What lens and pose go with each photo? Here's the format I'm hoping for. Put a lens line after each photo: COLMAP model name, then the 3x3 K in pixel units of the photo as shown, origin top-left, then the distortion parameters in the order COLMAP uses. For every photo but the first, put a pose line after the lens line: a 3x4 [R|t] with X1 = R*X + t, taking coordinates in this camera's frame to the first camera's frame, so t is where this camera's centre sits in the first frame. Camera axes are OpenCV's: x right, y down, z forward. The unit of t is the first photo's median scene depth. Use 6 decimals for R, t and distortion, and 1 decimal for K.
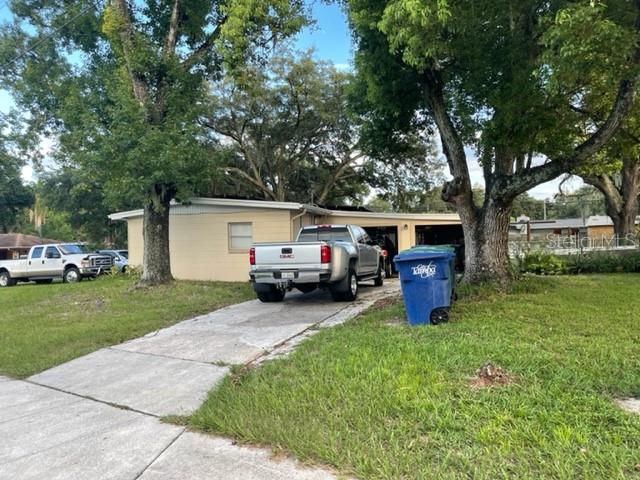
lens RADIAL K [[475.9, 0, 322.0], [0, 475.9, 243.6], [0, 0, 1]] dist [0.026829, -0.001711]
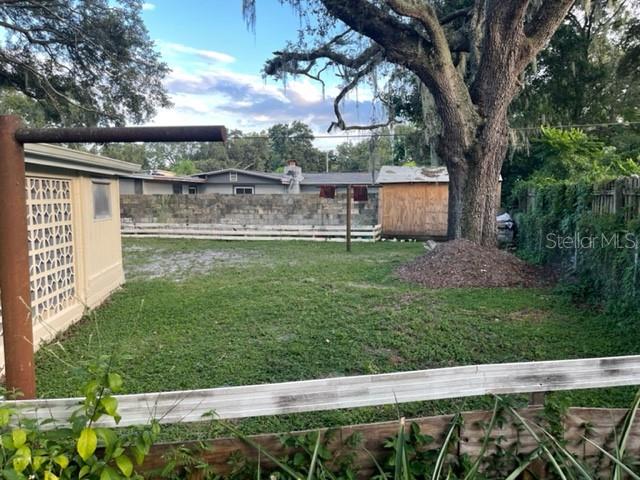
lens RADIAL K [[488.1, 0, 312.1], [0, 488.1, 241.3], [0, 0, 1]] dist [0.030337, -0.002266]
pose [[0.922181, -0.015250, 0.386457, 0.256222], [-0.021055, 0.995761, 0.089534, -0.017619], [-0.386185, -0.090704, 0.917951, 0.492895]]
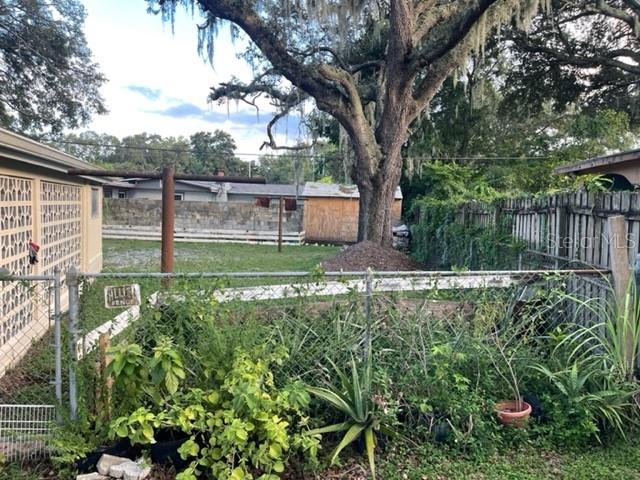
lens RADIAL K [[486.1, 0, 318.6], [0, 486.1, 236.9], [0, 0, 1]] dist [0.019689, -0.005763]
pose [[0.836572, 0.019390, 0.547514, 0.203971], [-0.058179, 0.996867, 0.053590, -0.017080], [-0.544760, -0.076686, 0.835079, 0.422066]]
